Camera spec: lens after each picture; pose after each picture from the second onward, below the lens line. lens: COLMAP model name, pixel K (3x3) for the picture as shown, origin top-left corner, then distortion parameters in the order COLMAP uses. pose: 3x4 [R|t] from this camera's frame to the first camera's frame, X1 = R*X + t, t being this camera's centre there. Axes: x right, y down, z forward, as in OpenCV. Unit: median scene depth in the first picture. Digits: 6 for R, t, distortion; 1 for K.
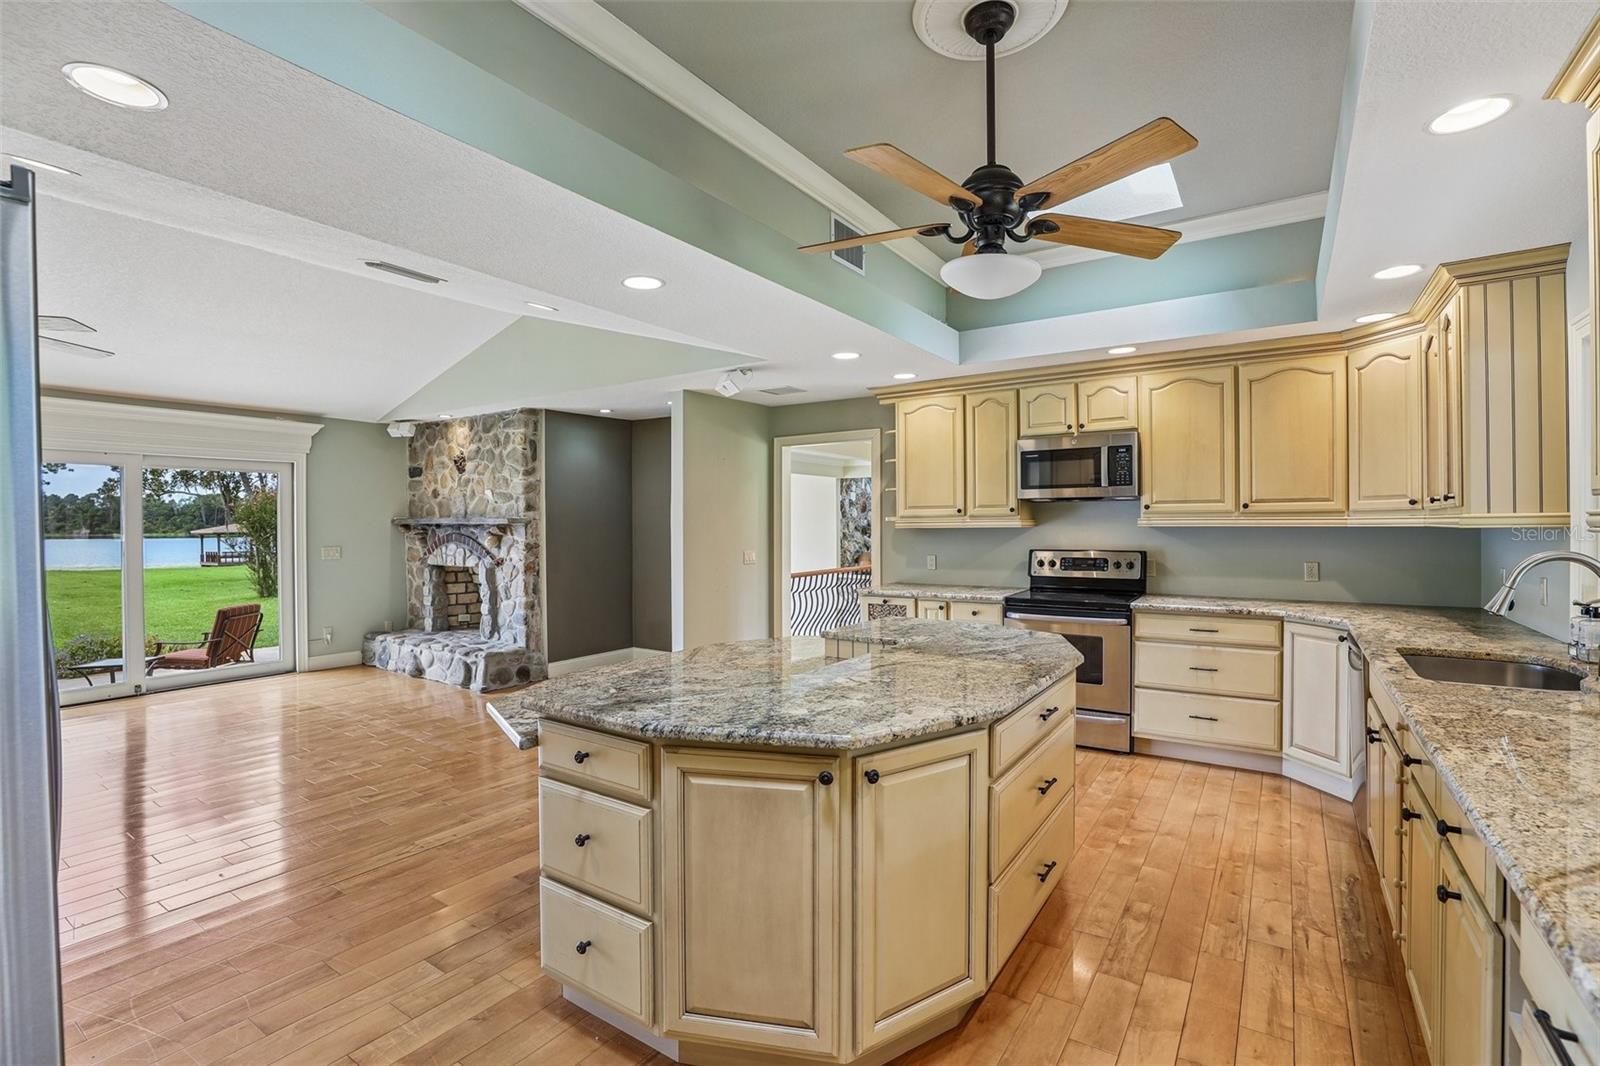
lens RADIAL K [[735.1, 0, 800.1], [0, 735.1, 526.3], [0, 0, 1]] dist [-0.036213, 0.009970]
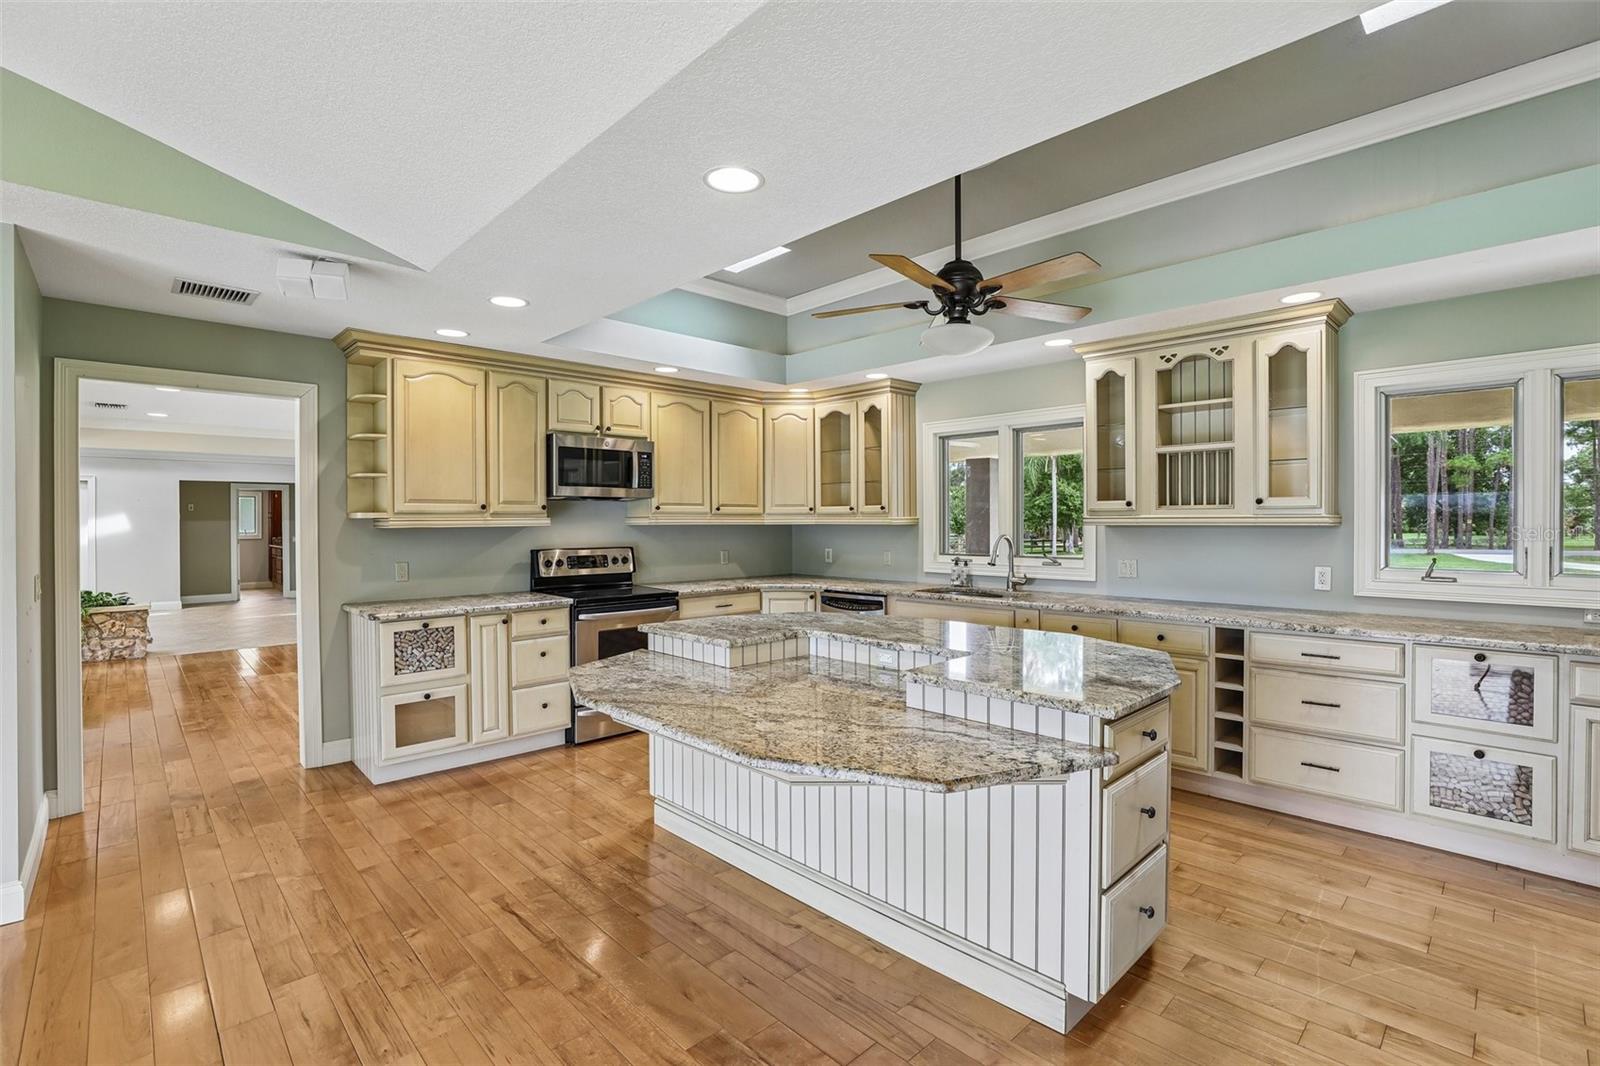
lens RADIAL K [[735.1, 0, 798.7], [0, 735.1, 529.2], [0, 0, 1]] dist [-0.036213, 0.009970]
pose [[0.212474, -0.006301, 0.977146, -0.567546], [0.004112, 0.999976, 0.005554, 0.001689], [-0.977158, 0.002838, 0.212495, 0.500001]]
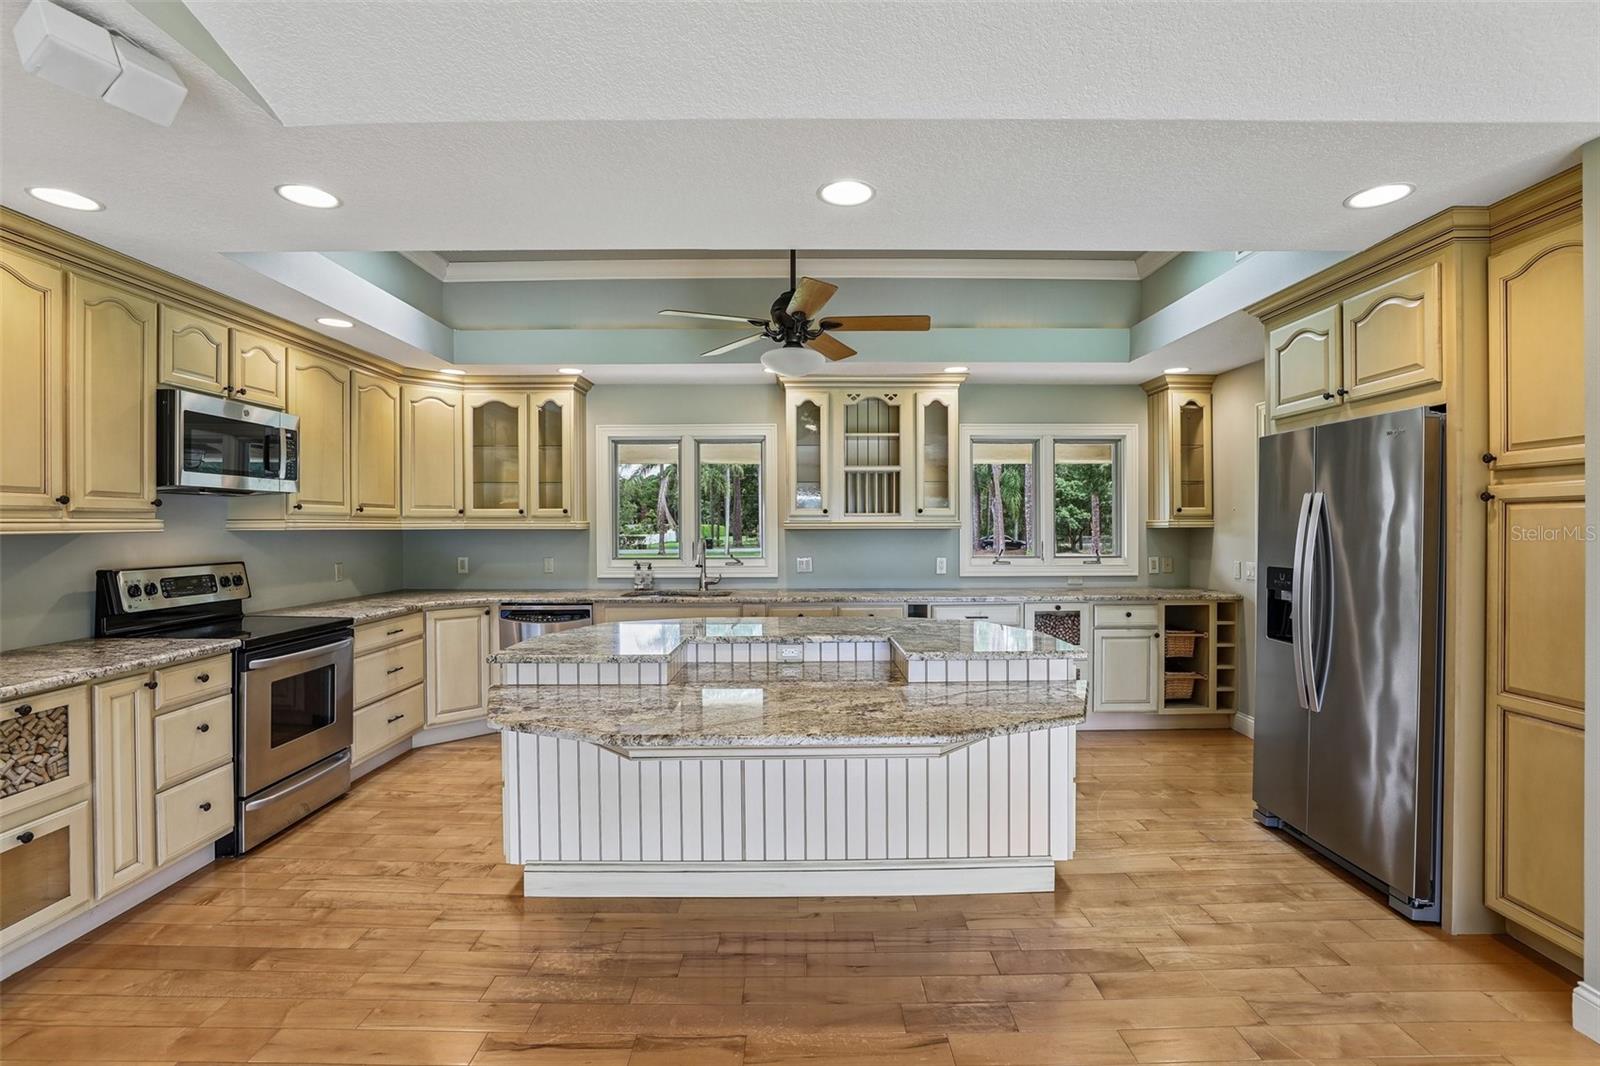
lens RADIAL K [[735.1, 0, 802.1], [0, 735.1, 527.9], [0, 0, 1]] dist [-0.036213, 0.009970]
pose [[-0.559446, 0.003511, 0.828859, -0.503801], [0.006918, 0.999976, 0.000434, 0.001592], [-0.828838, 0.005977, -0.559457, 0.918259]]
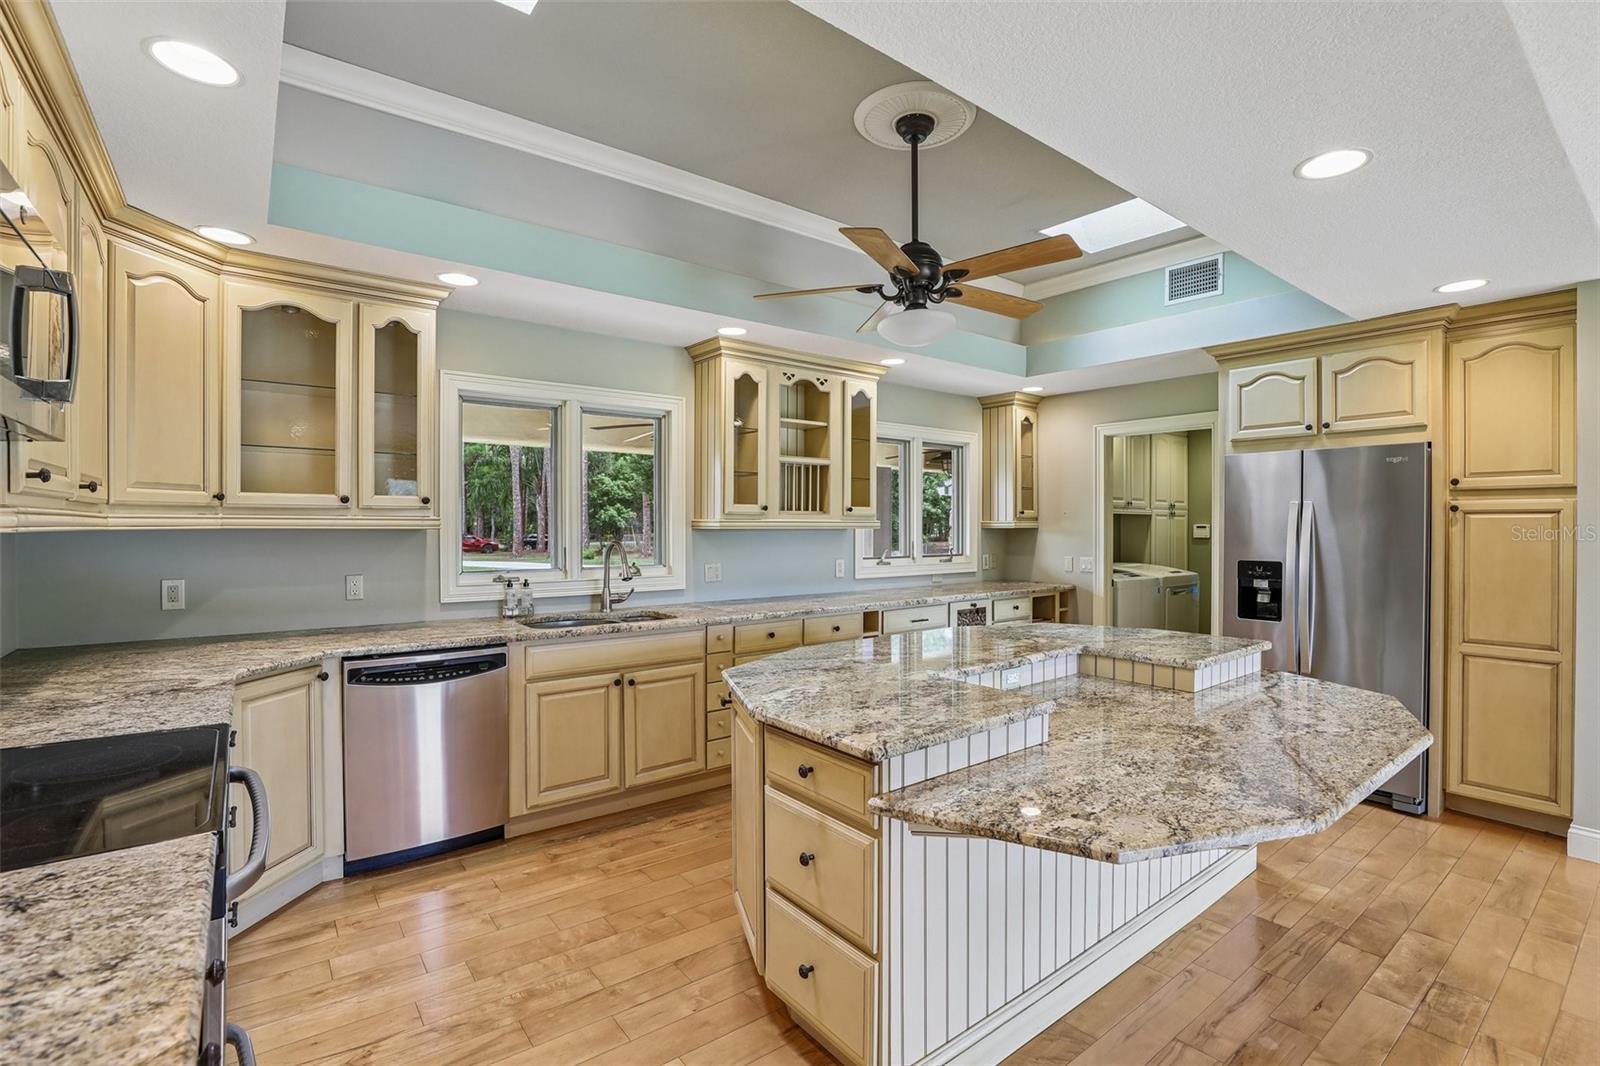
lens RADIAL K [[735.1, 0, 803.3], [0, 735.1, 526.3], [0, 0, 1]] dist [-0.036213, 0.009970]
pose [[-0.950112, 0.001201, 0.311906, 0.026462], [0.002416, 0.999991, 0.003509, -0.002575], [-0.311899, 0.004087, -0.950107, 1.128745]]
